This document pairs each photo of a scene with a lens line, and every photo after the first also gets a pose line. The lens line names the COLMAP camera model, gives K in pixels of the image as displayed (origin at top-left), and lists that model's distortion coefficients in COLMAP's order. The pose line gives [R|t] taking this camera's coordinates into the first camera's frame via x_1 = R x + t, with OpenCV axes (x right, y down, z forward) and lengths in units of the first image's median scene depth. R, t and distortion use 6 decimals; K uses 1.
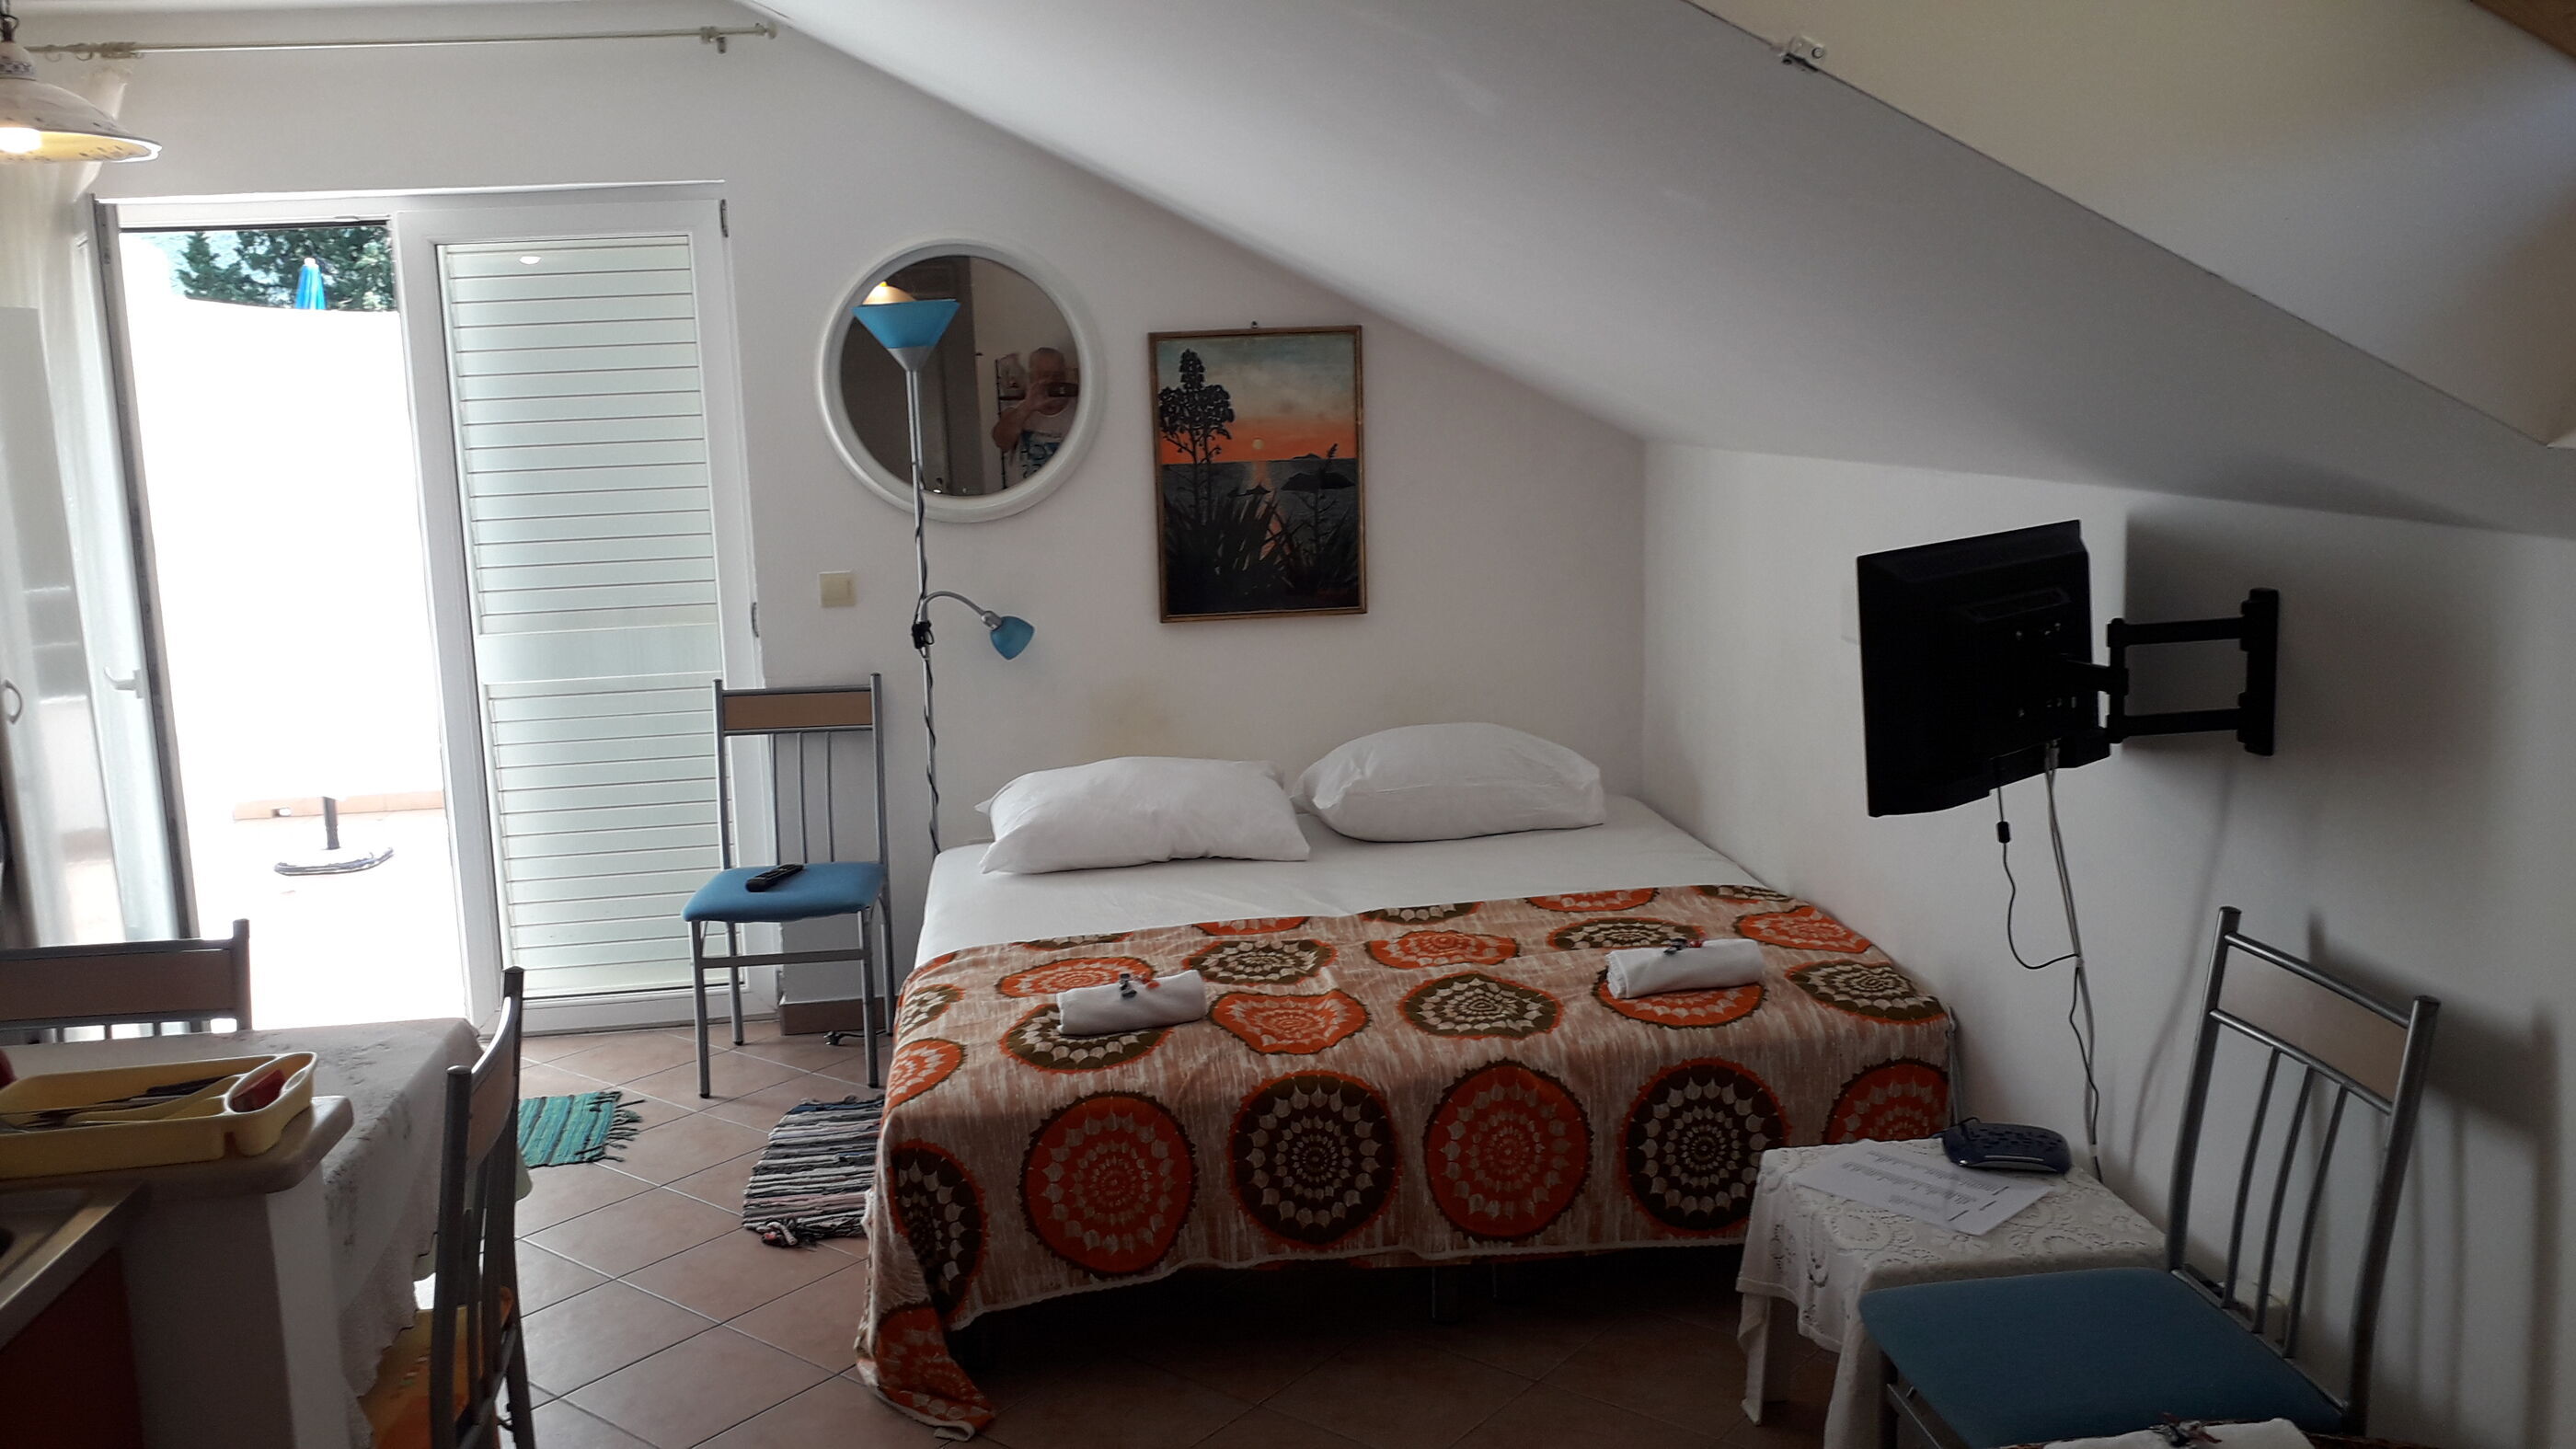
lens RADIAL K [[2069.8, 0, 1288.0], [0, 2069.8, 724.5], [0, 0, 1]] dist [0.056205, -0.004595]
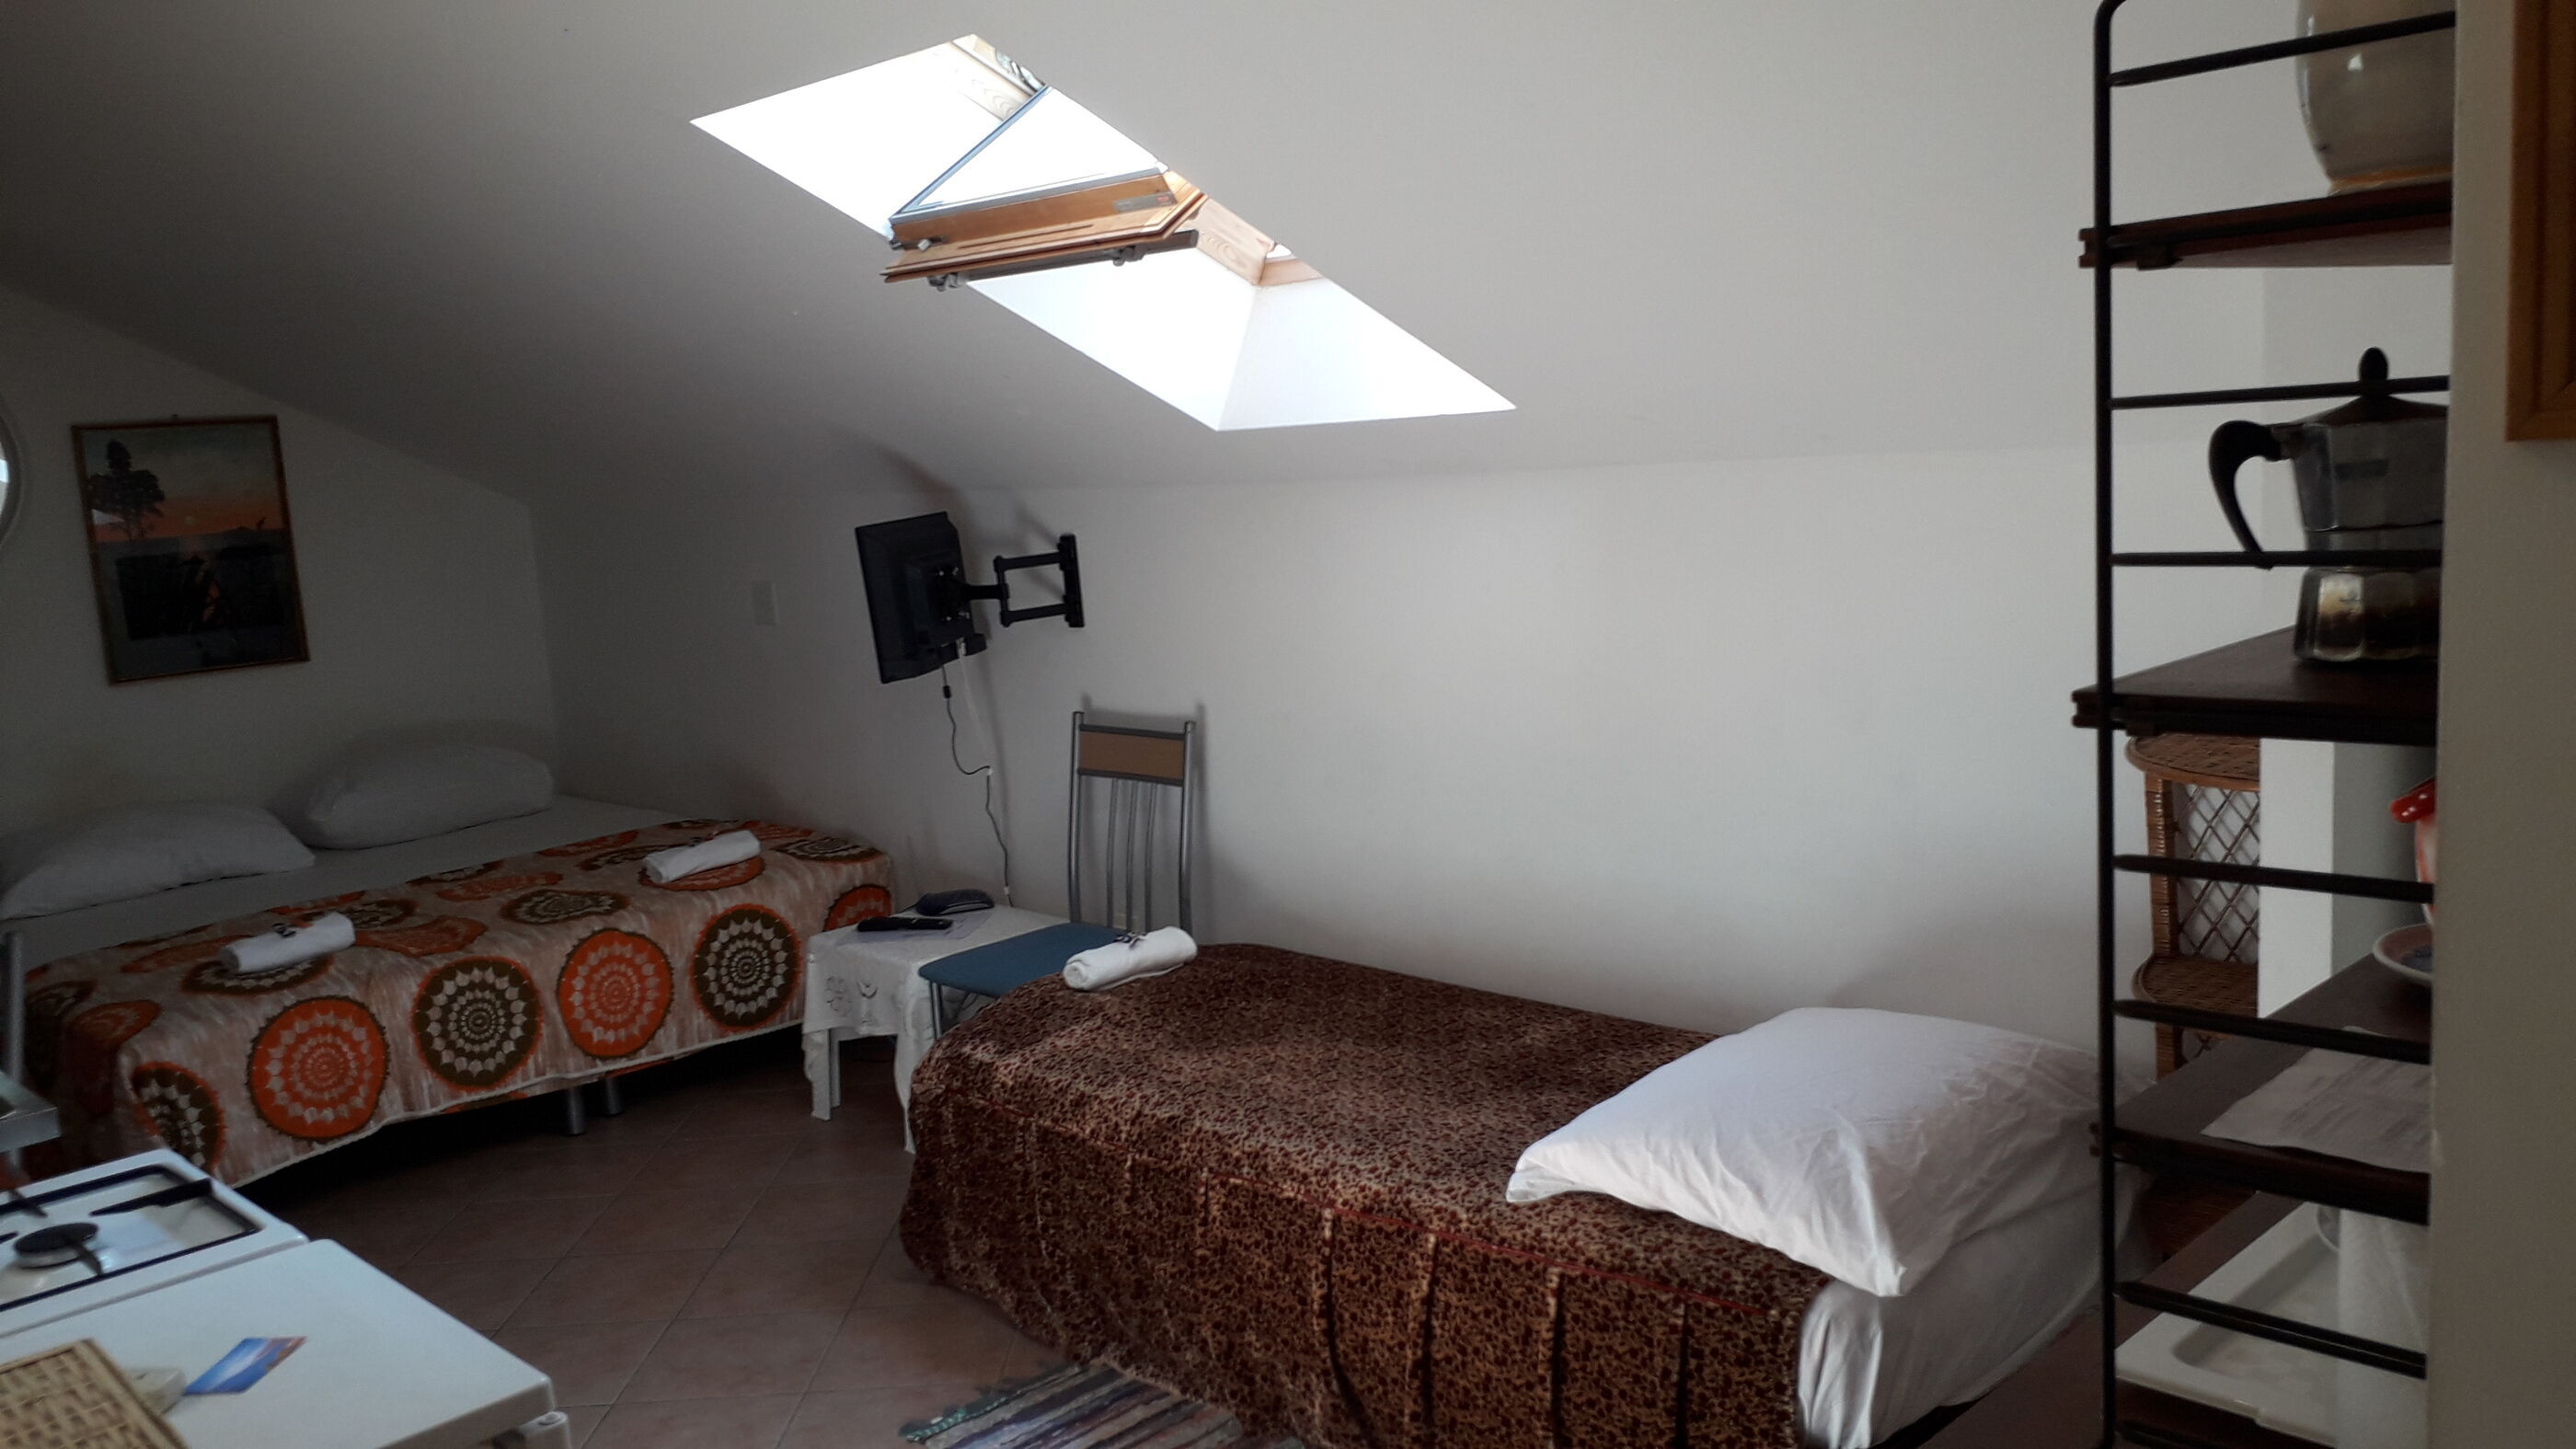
lens RADIAL K [[2069.8, 0, 1288.0], [0, 2069.8, 724.5], [0, 0, 1]] dist [0.056205, -0.004595]
pose [[0.794805, -0.113720, 0.596114, -0.351951], [0.143470, 0.989651, -0.002496, 0.097013], [-0.589662, 0.087508, 0.802896, -0.406934]]
